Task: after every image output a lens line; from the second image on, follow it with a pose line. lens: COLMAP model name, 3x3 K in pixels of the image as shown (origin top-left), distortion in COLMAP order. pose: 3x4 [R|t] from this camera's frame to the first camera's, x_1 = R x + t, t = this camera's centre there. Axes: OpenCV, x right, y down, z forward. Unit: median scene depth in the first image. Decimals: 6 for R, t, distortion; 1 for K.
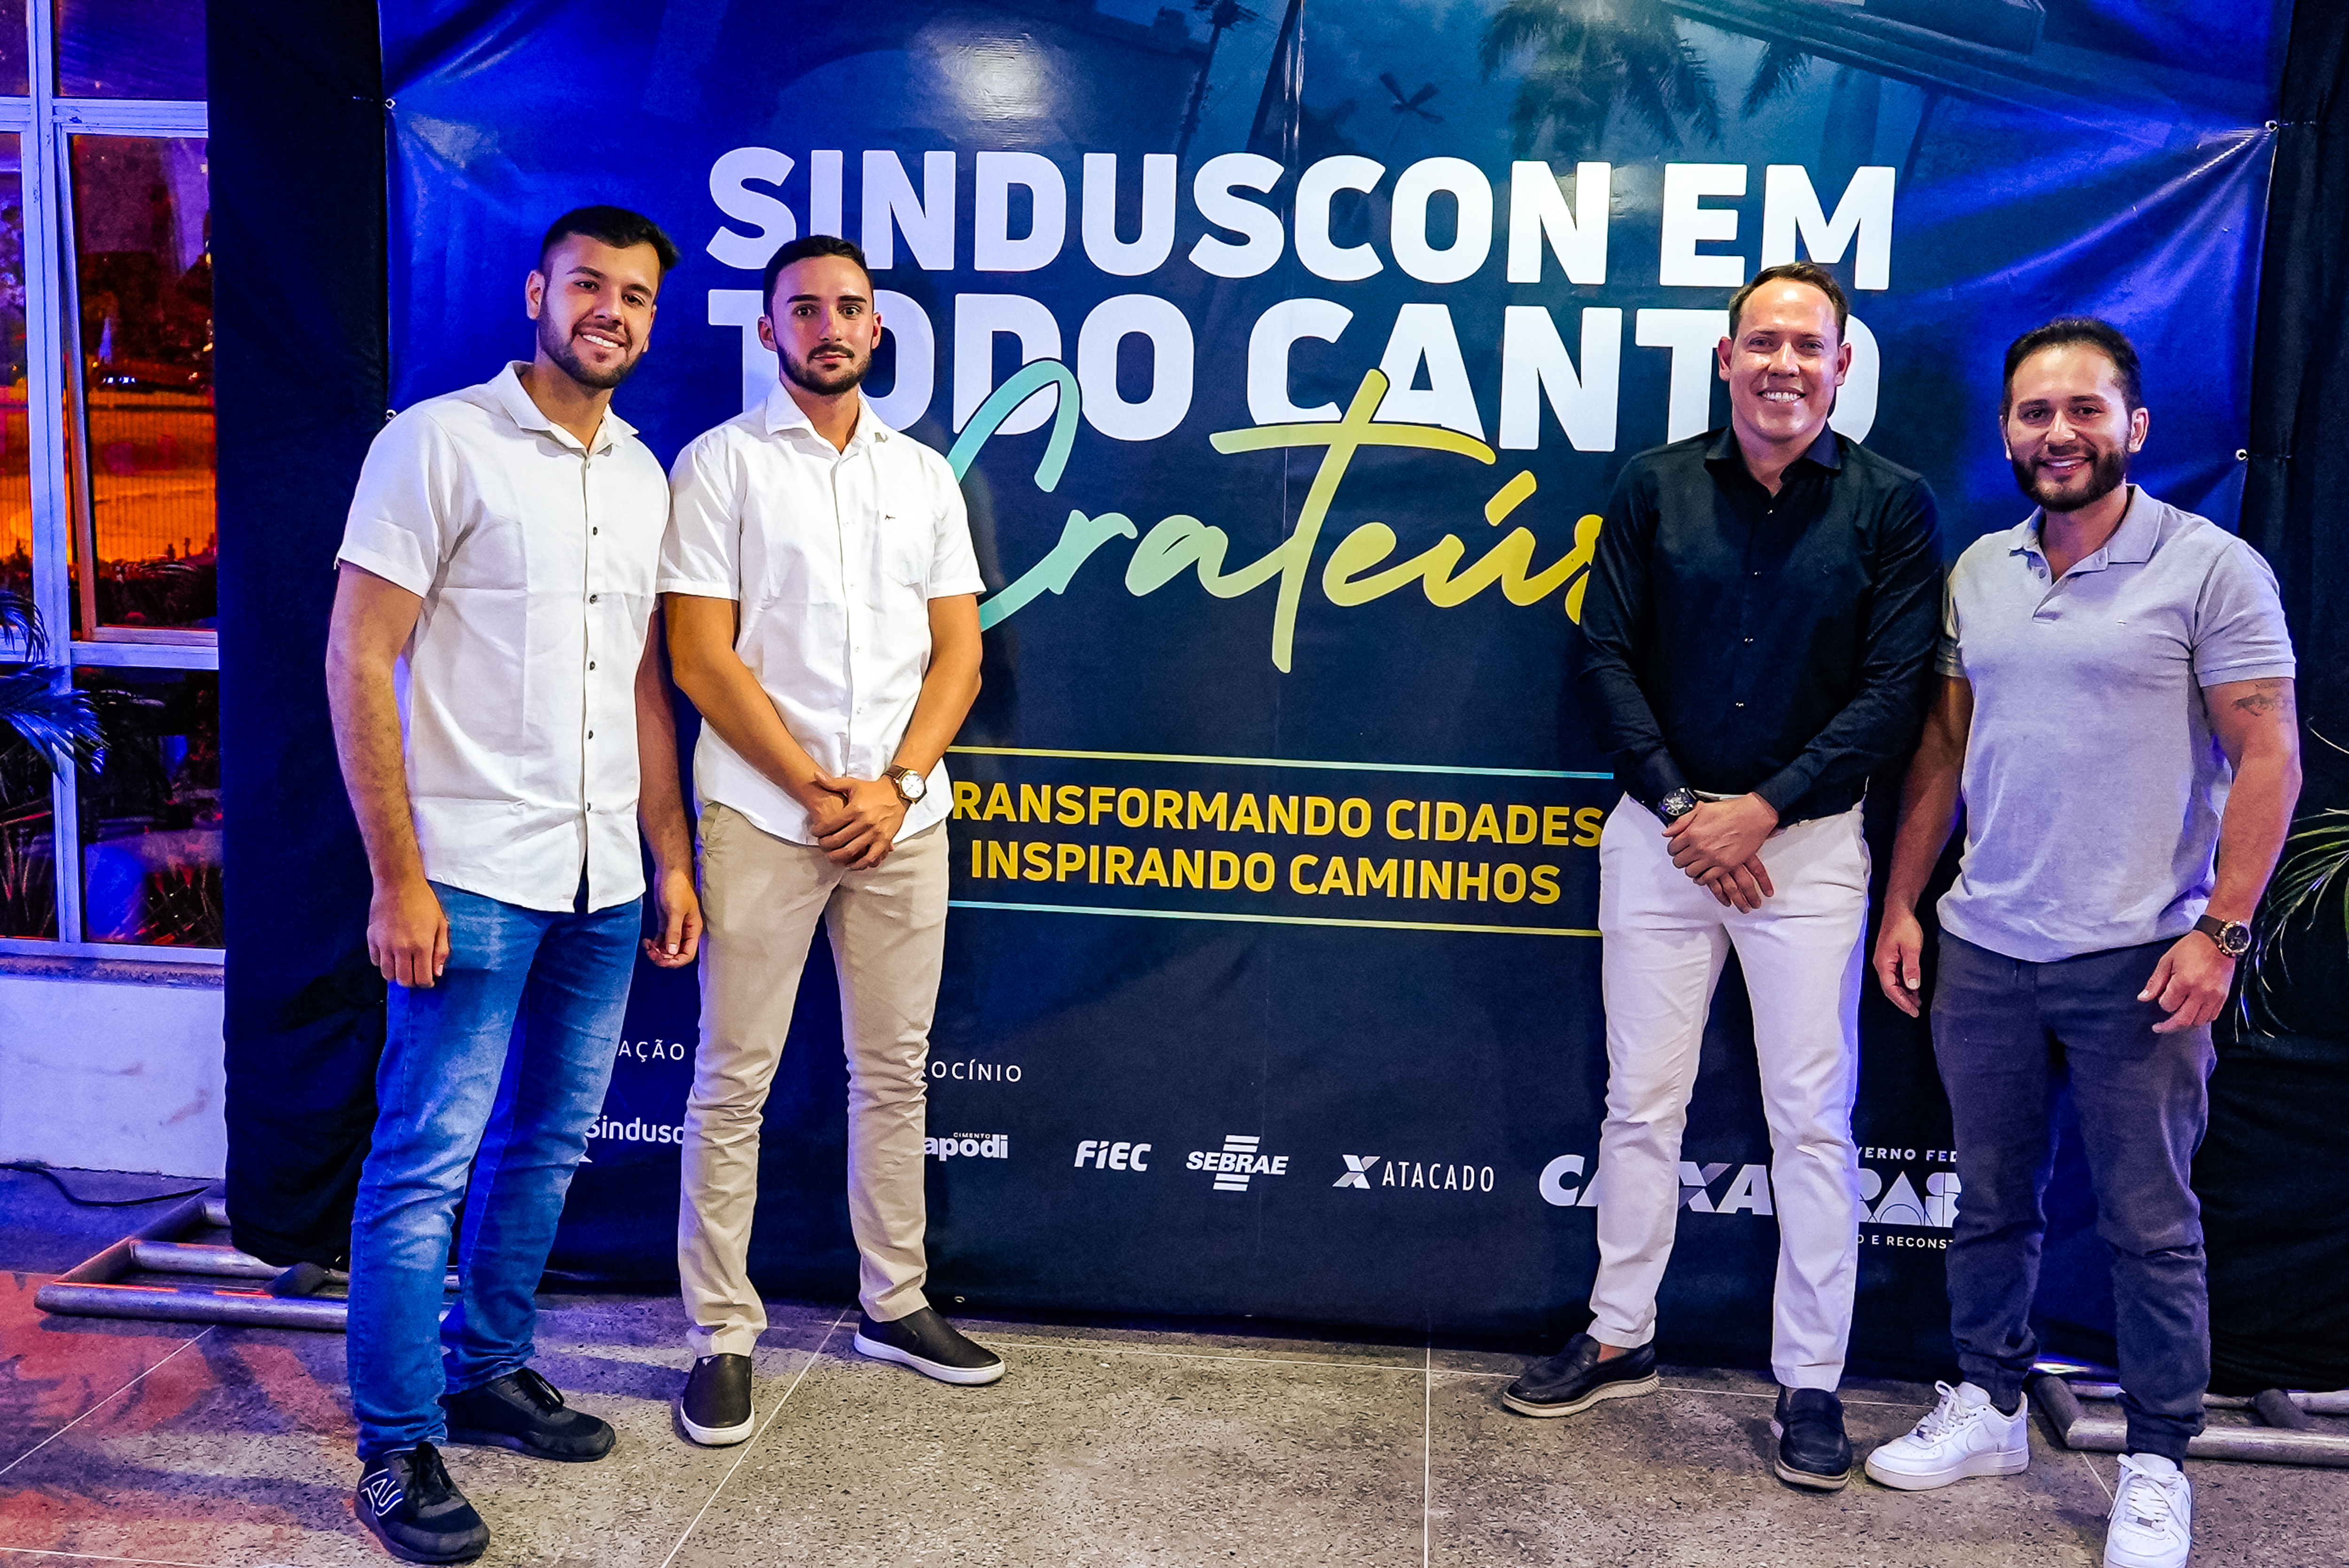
lens RADIAL K [[2456.3, 0, 1151.9], [0, 2456.3, 780.4], [0, 0, 1]] dist [0.006863, 0.000000]
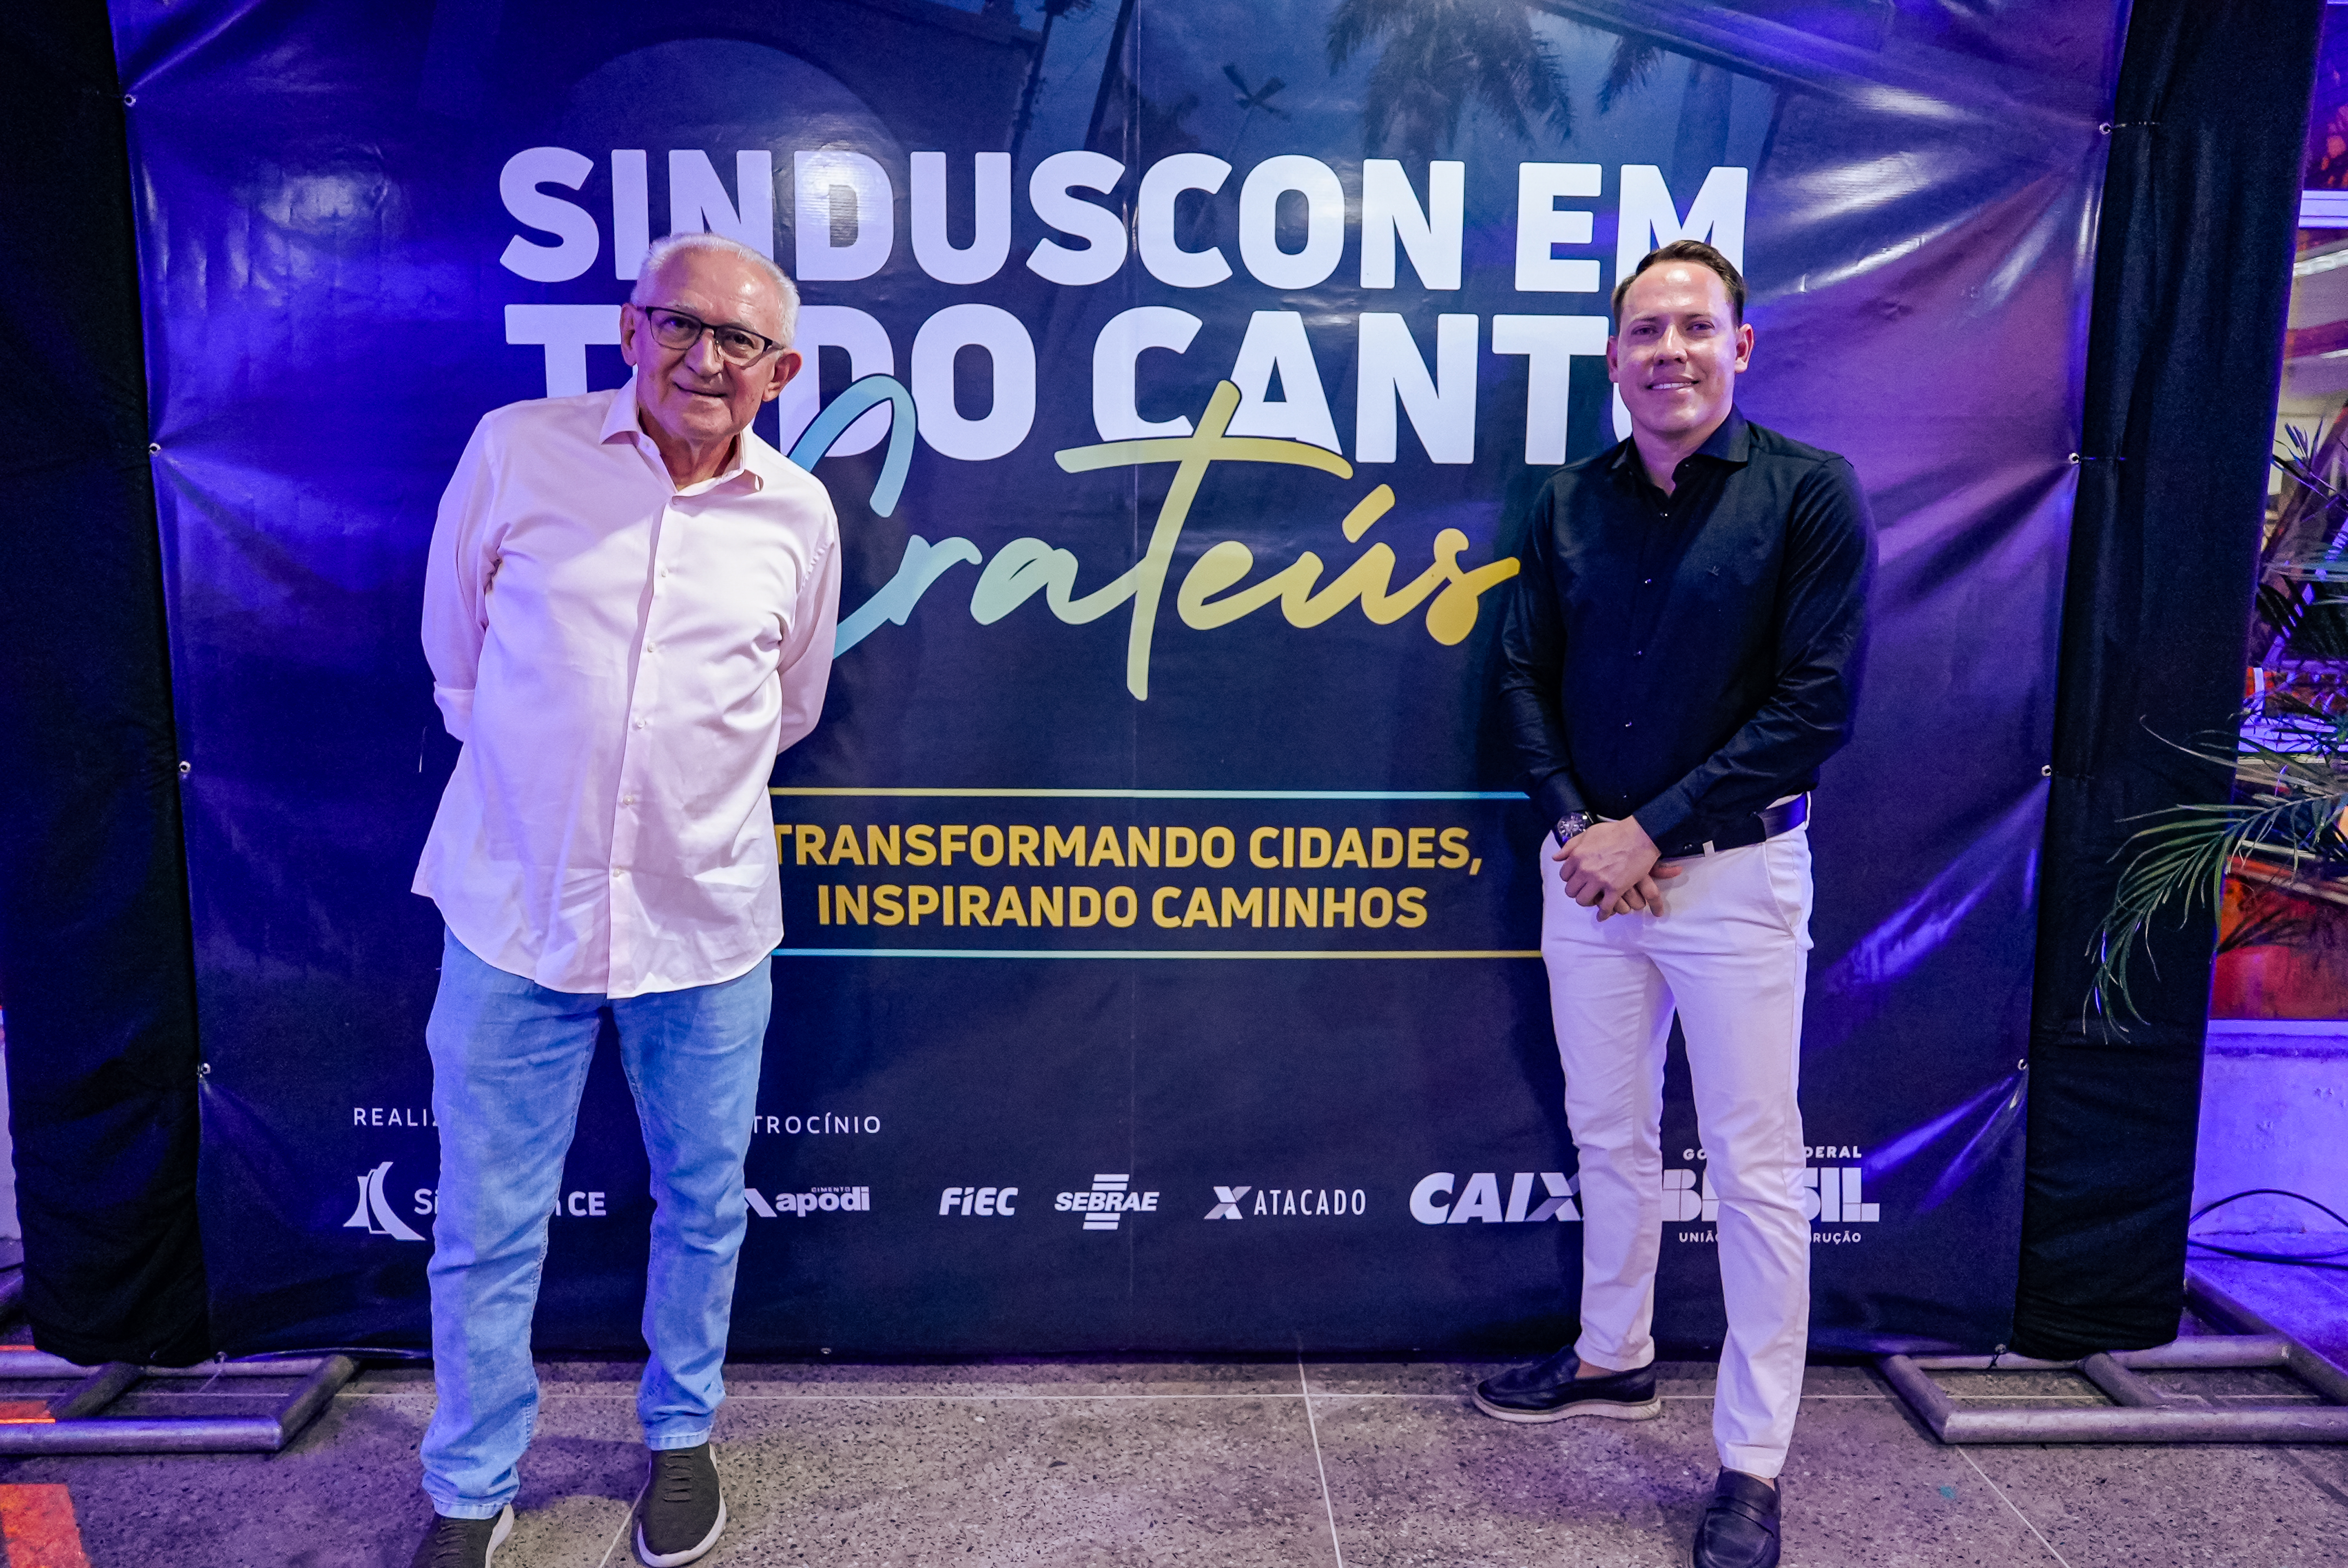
lens RADIAL K [[1556.9, 0, 1159.7], [0, 1556.9, 781.6], [0, 0, 1]] dist [-0.022145, 0.026052]
pose [[0.991272, -0.037520, 0.126382, -0.017107], [0.035924, 0.999244, 0.014884, -0.021026], [-0.126845, -0.010214, 0.991870, 0.396653]]
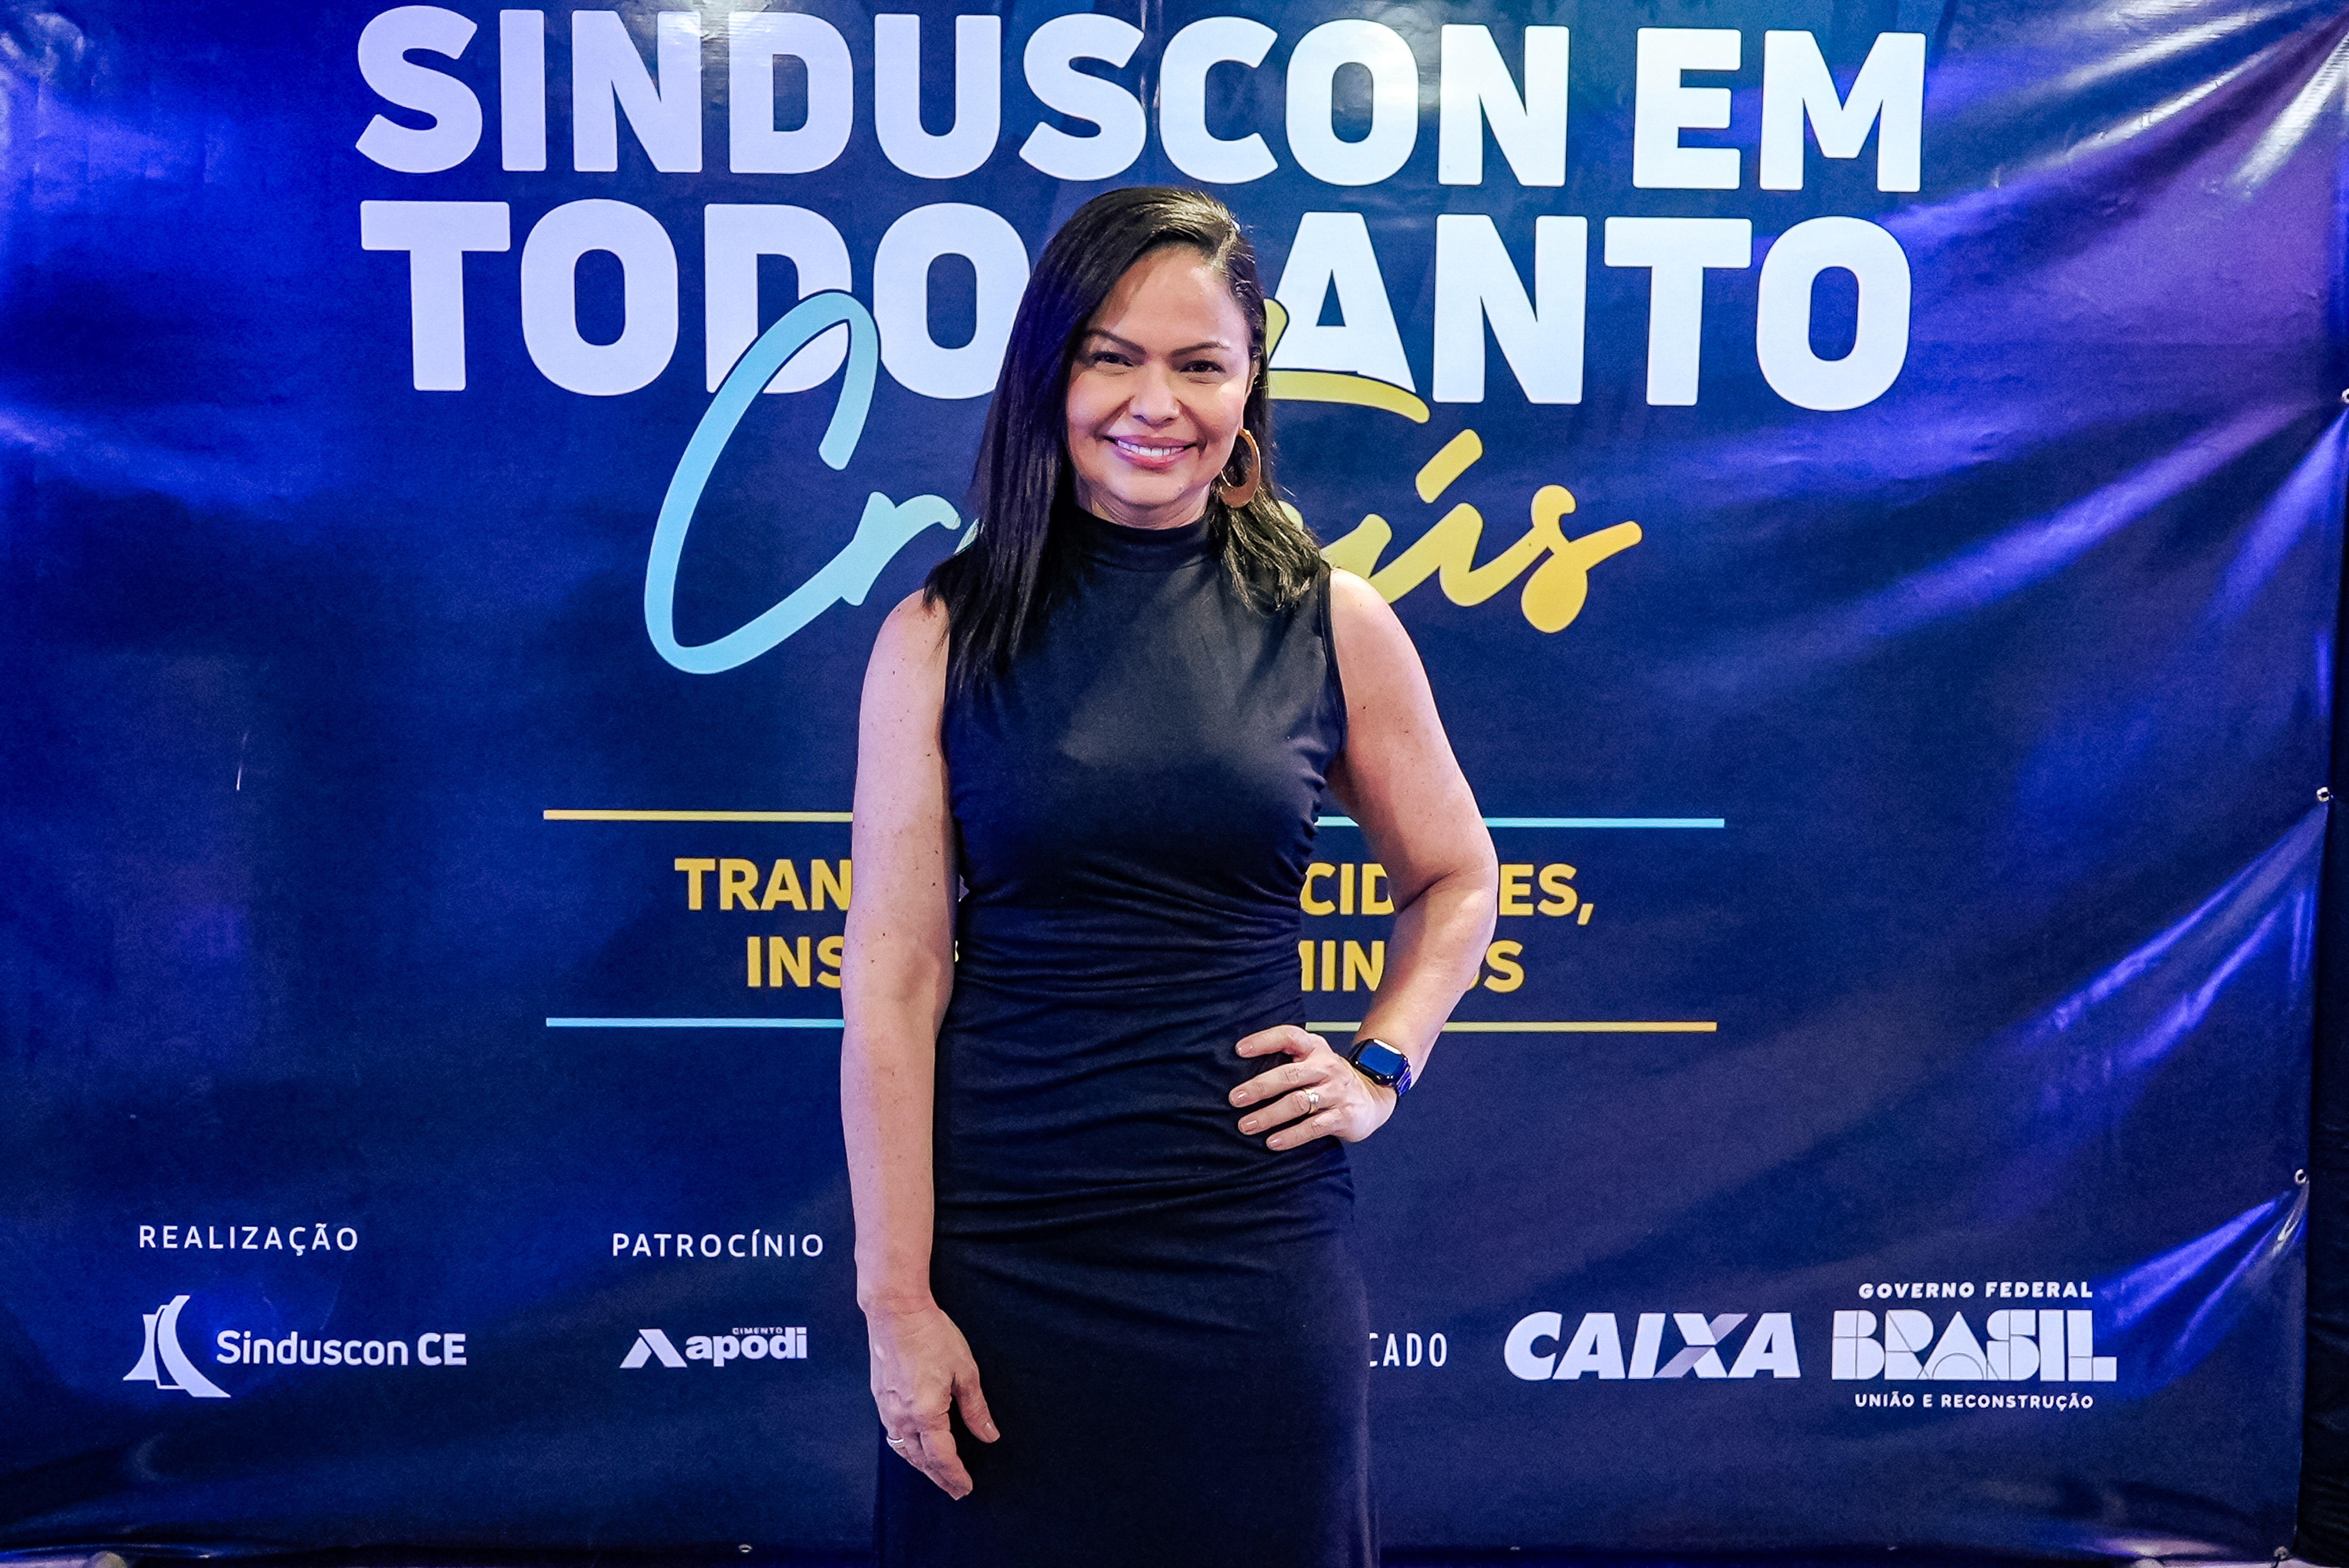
lens RADIAL K [[2456.3, 0, 1143.3], [0, 2456.3, 770.1], [0, 0, 1]] dist [0.006863, 0.000000]
pose [[0.991020, -0.031738, 0.129893, -0.050783], [0.033569, 0.999365, -0.011927, -0.013896], [-0.129432, 0.016180, 0.991456, 0.250599]]
